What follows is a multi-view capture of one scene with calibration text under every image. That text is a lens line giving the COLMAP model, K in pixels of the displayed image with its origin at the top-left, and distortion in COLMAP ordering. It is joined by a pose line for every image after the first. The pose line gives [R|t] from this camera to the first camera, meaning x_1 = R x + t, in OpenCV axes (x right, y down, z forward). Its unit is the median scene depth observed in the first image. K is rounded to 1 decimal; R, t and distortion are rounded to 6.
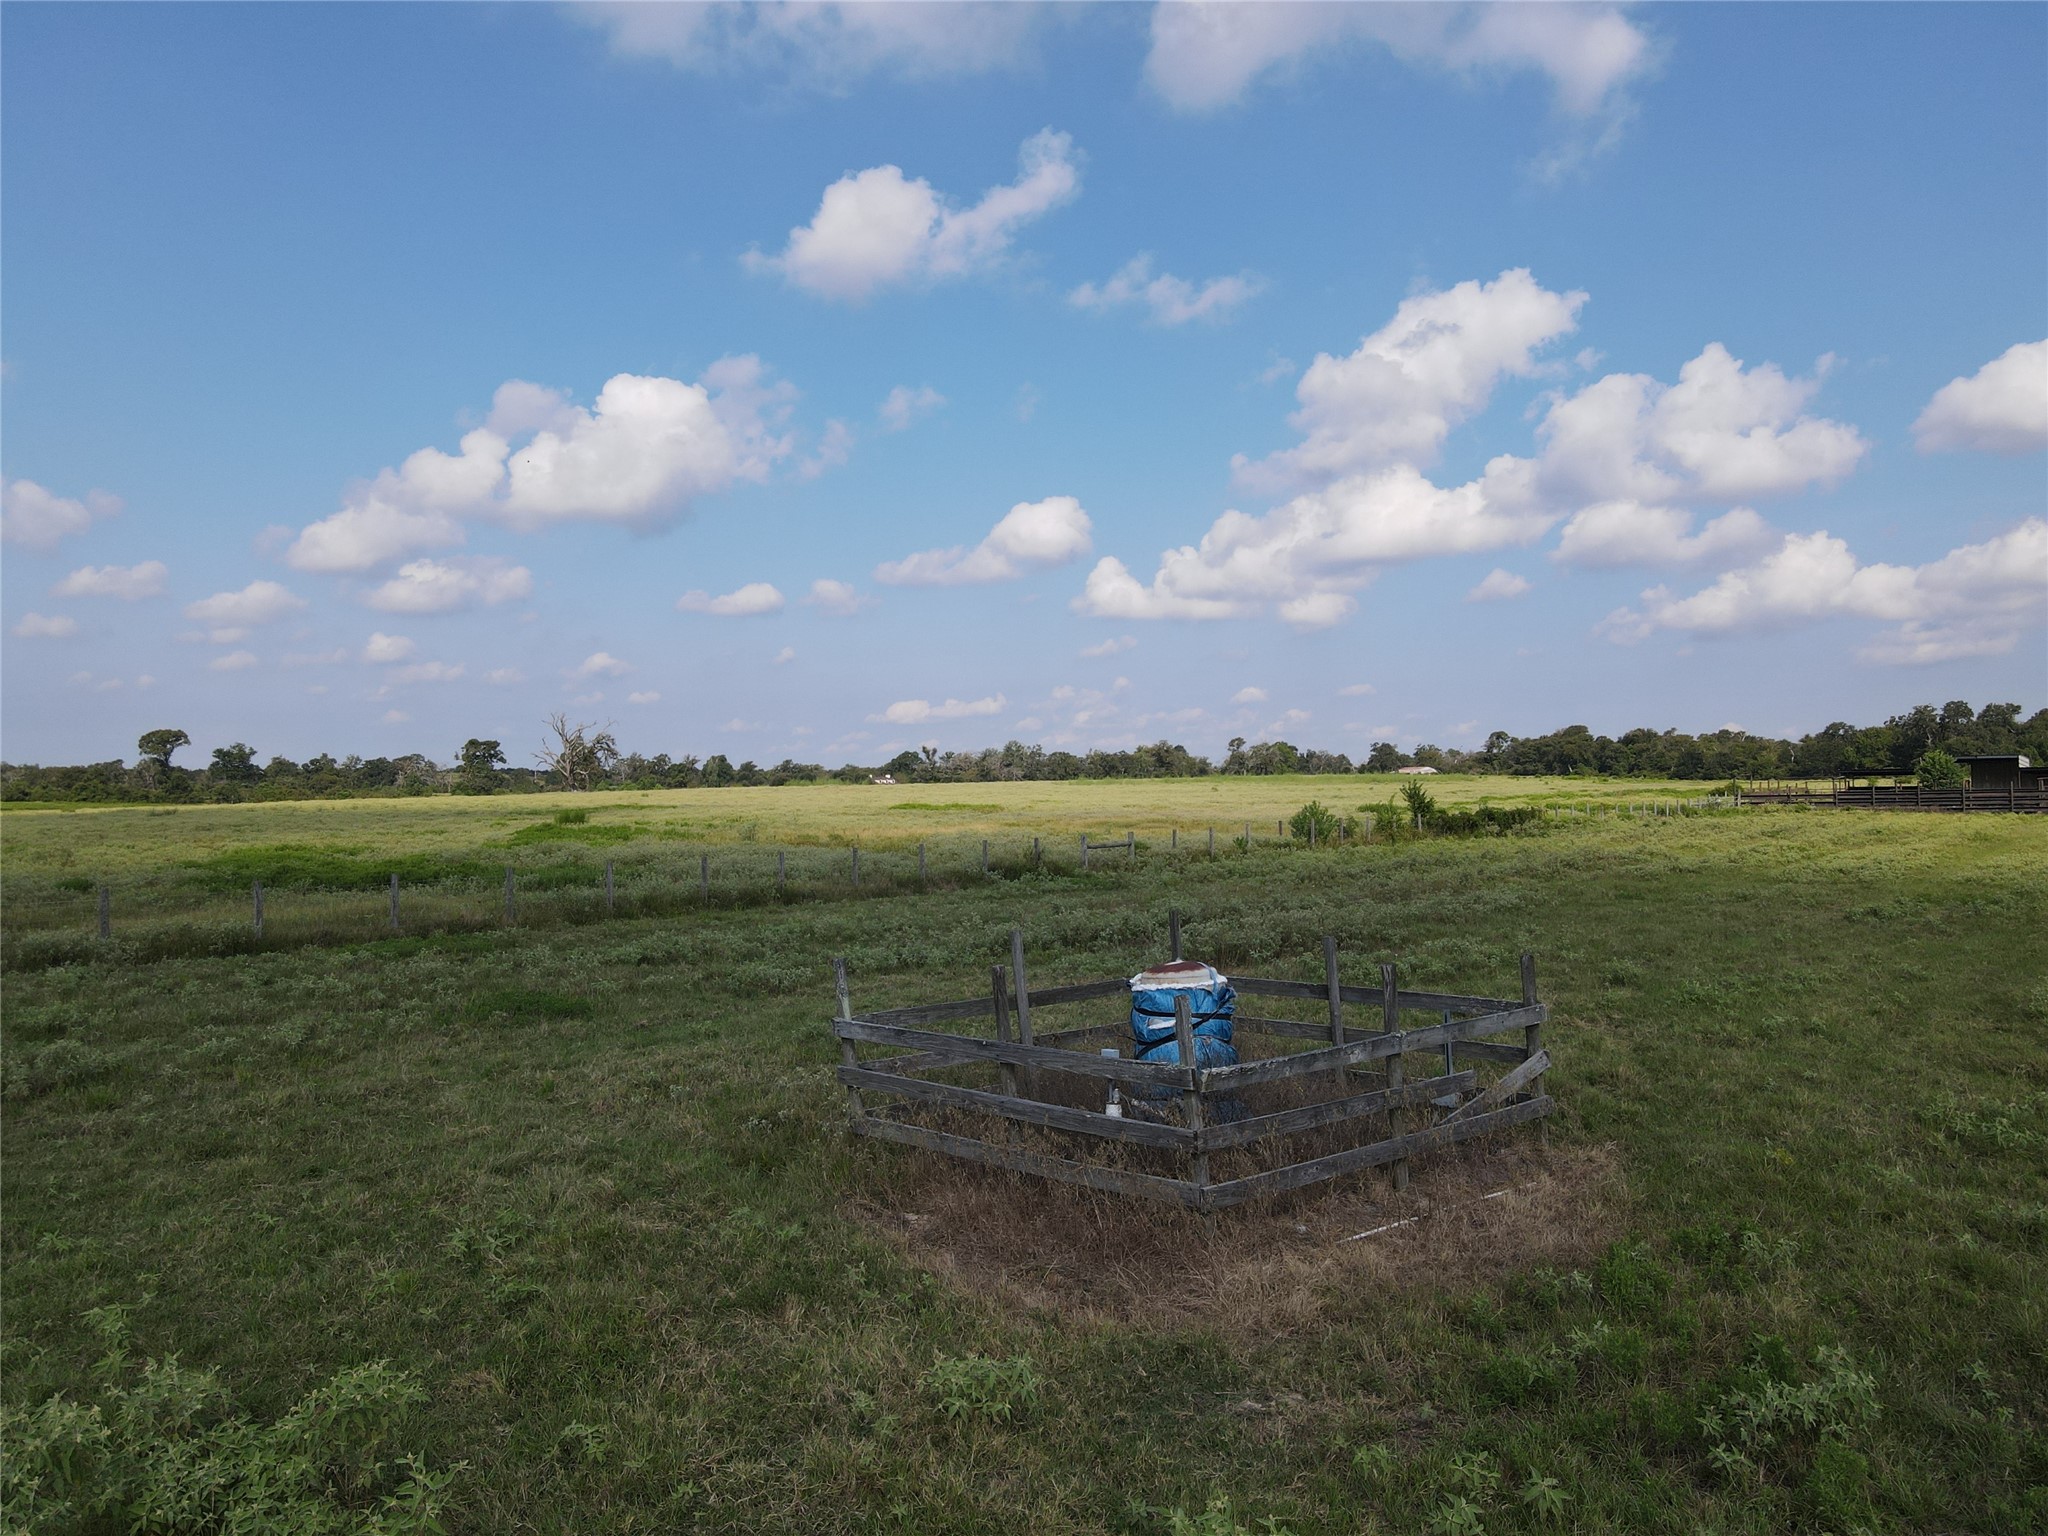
lens RADIAL K [[1408.4, 0, 1024.0], [0, 1408.4, 768.0], [0, 0, 1]] dist [-0.027000, -0.000036]
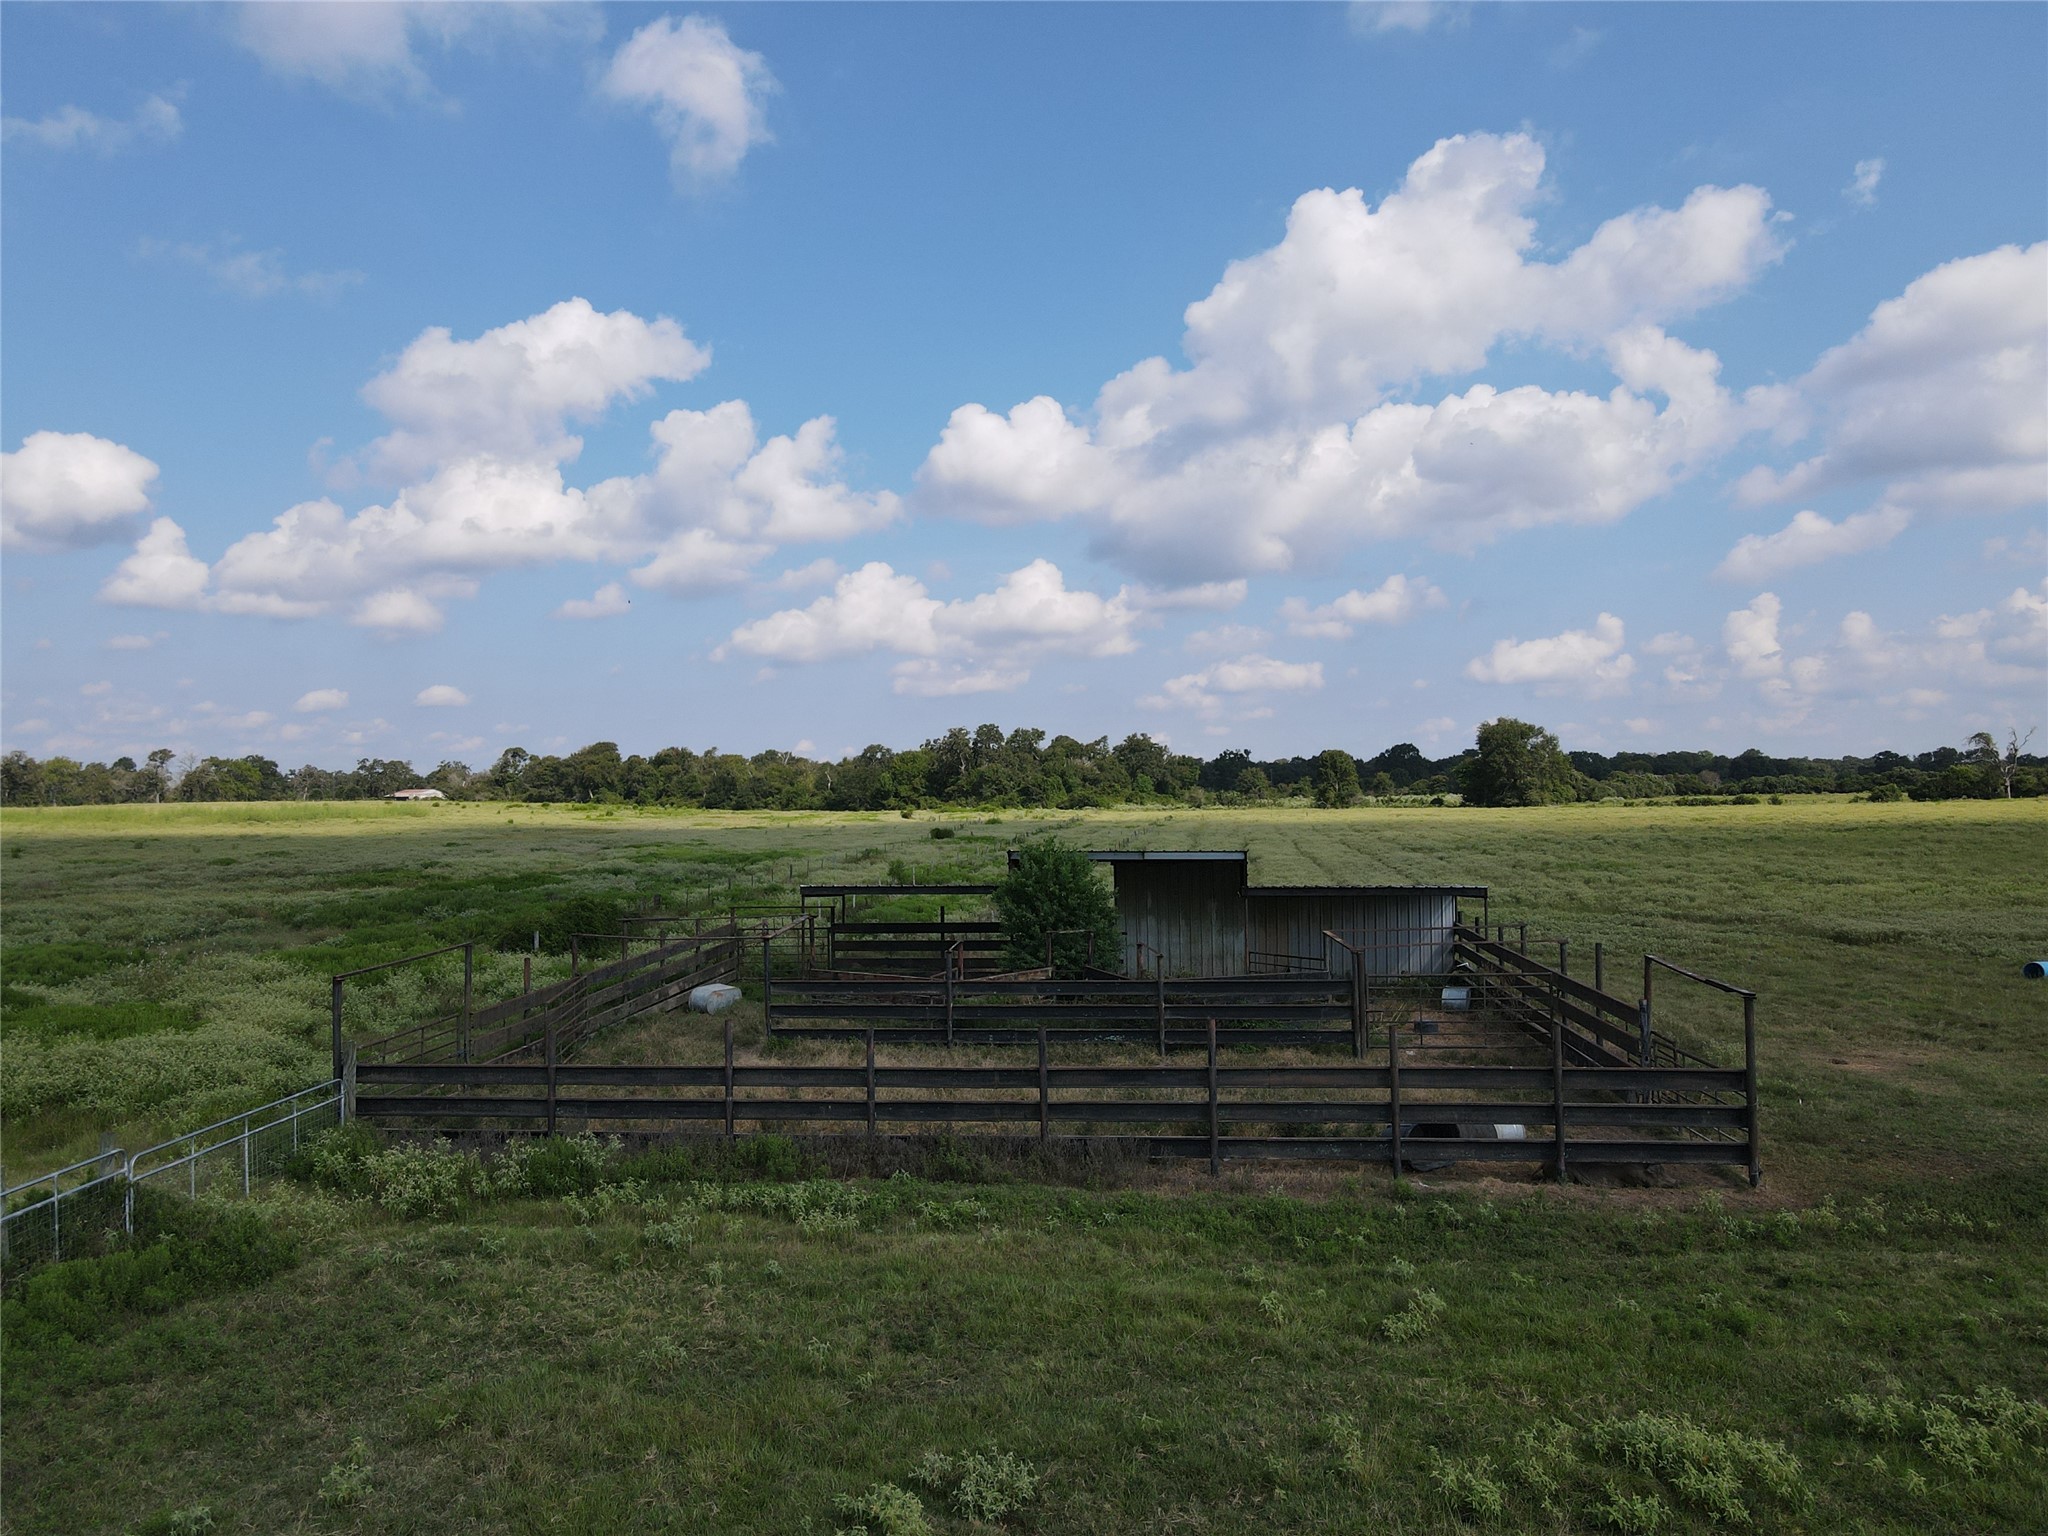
lens RADIAL K [[1408.4, 0, 1024.0], [0, 1408.4, 768.0], [0, 0, 1]] dist [-0.027000, -0.000036]
pose [[0.811356, 0.011942, 0.584430, 0.110407], [-0.005401, 0.999902, -0.012934, -0.005535], [-0.584527, 0.007338, 0.811341, 0.175546]]
